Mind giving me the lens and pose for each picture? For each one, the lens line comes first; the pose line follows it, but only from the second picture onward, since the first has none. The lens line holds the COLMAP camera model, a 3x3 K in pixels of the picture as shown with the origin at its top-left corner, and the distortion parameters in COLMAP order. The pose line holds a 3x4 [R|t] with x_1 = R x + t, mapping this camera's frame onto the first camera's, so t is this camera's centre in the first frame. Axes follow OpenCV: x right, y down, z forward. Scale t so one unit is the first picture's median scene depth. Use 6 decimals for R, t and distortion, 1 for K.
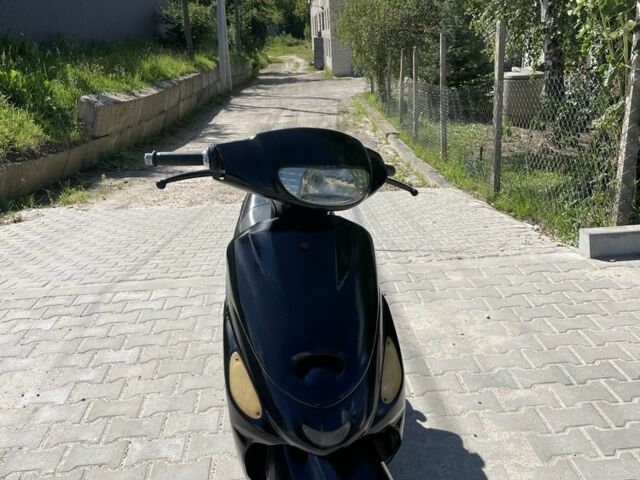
lens RADIAL K [[640.4, 0, 323.8], [0, 640.4, 240.5], [0, 0, 1]] dist [0.100959, -0.197145]
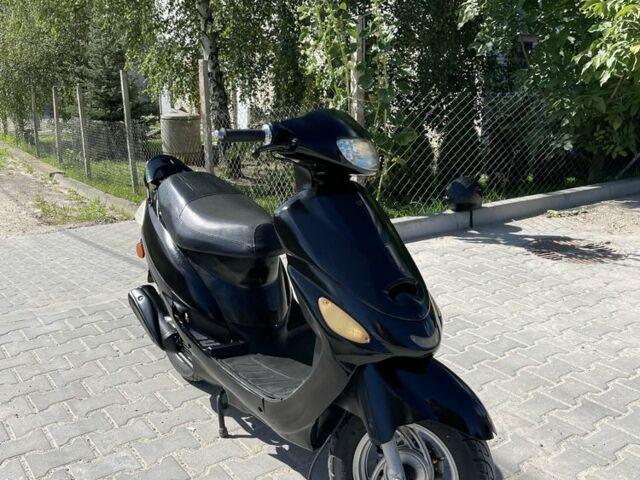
lens RADIAL K [[640.4, 0, 323.8], [0, 640.4, 240.5], [0, 0, 1]] dist [0.100959, -0.197145]
pose [[0.842785, -0.087230, 0.531135, -0.657047], [0.123715, 0.991755, -0.033426, 0.098847], [-0.523840, 0.093881, 0.846628, 0.011685]]
